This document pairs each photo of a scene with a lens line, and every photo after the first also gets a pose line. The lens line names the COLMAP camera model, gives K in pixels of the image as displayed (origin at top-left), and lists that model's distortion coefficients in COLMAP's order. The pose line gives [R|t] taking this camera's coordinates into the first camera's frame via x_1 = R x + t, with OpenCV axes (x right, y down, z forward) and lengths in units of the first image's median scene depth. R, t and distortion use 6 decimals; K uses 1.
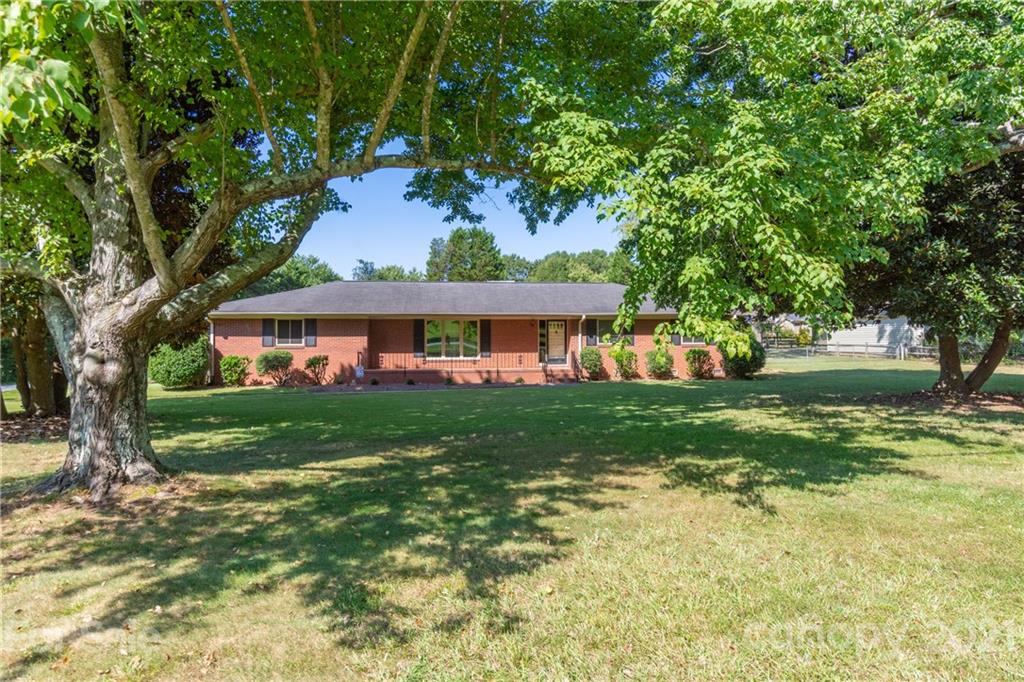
lens RADIAL K [[610.7, 0, 512.0], [0, 610.7, 341.0], [0, 0, 1]] dist [-0.000620, 0.001925]
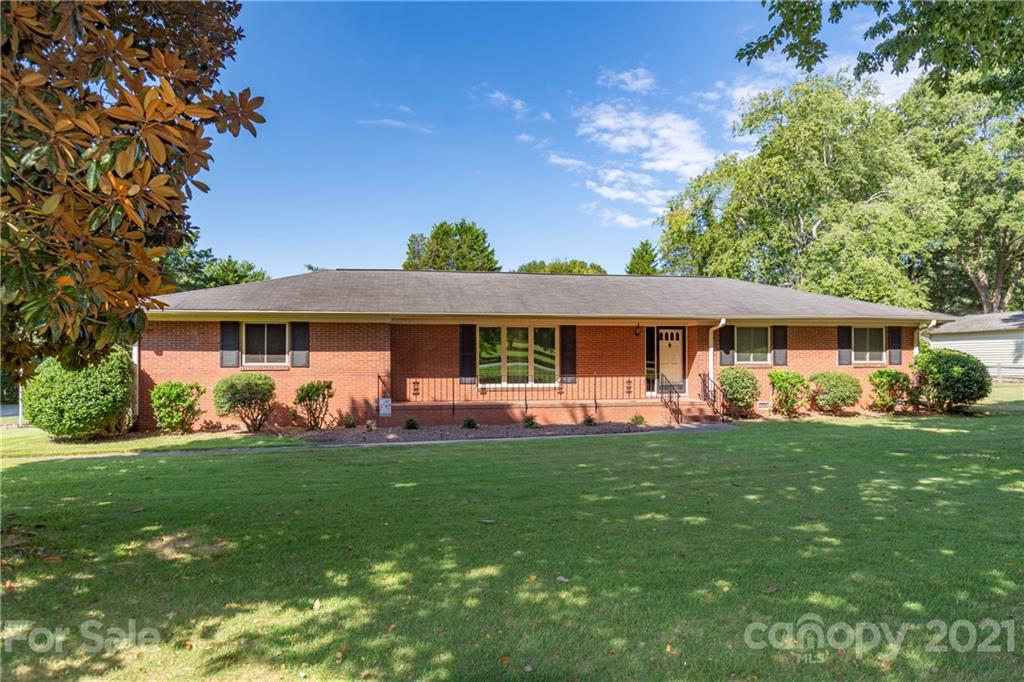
lens RADIAL K [[680.3, 0, 509.6], [0, 680.3, 365.8], [0, 0, 1]] dist [0.001677, 0.000432]
pose [[0.997850, -0.001735, 0.065512, -0.171714], [0.001774, 0.999998, -0.000537, 0.008609], [-0.065511, 0.000652, 0.997852, 0.313265]]
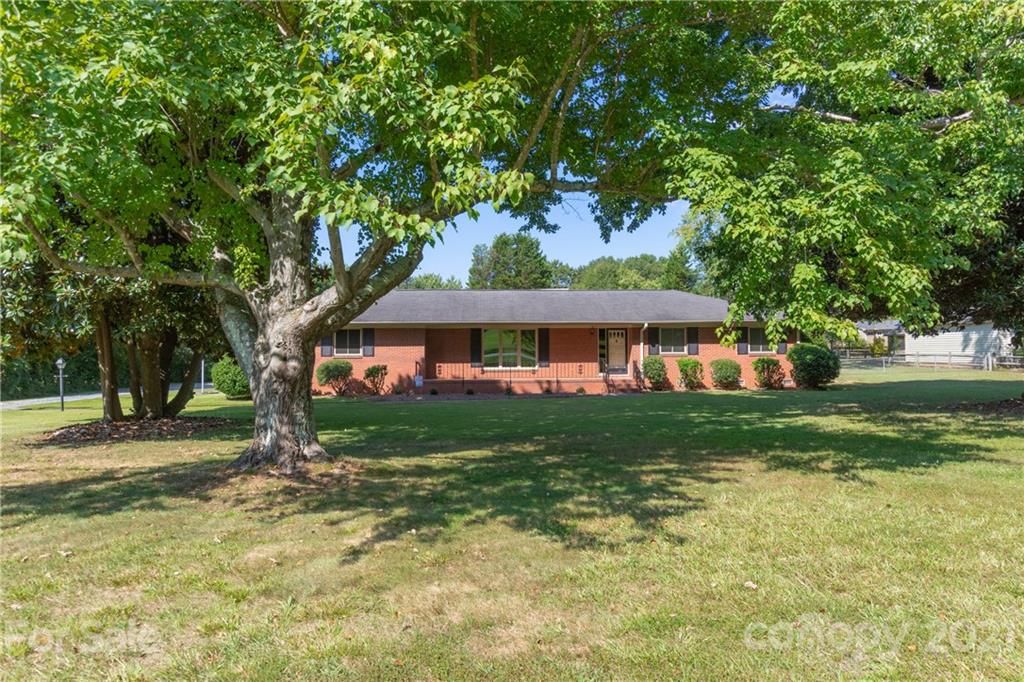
lens RADIAL K [[659.1, 0, 512.0], [0, 659.1, 341.0], [0, 0, 1]] dist [0.002648, -0.005320]
pose [[0.998206, -0.004648, -0.059694, -0.034934], [0.003484, 0.999802, -0.019590, 0.005965], [0.059773, 0.019347, 0.998024, -0.058435]]
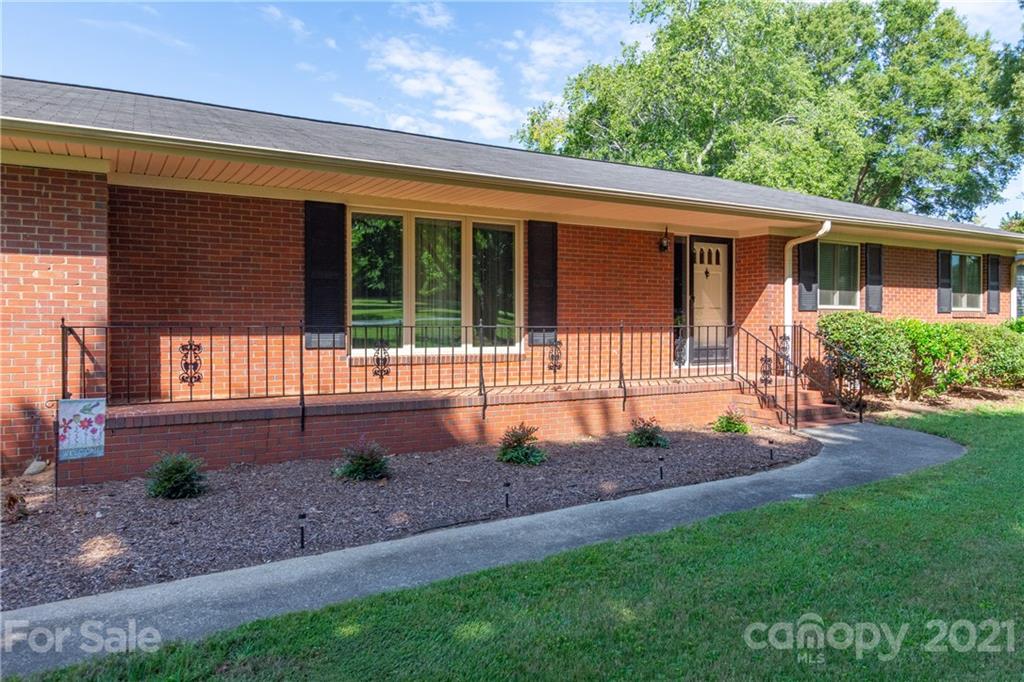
lens RADIAL K [[698.9, 0, 512.0], [0, 698.9, 341.0], [0, 0, 1]] dist [-0.000548, 0.000689]
pose [[0.925857, -0.007682, 0.377796, -0.211649], [0.002413, 0.999893, 0.014417, 0.020675], [-0.377867, -0.012436, 0.925776, 0.764386]]
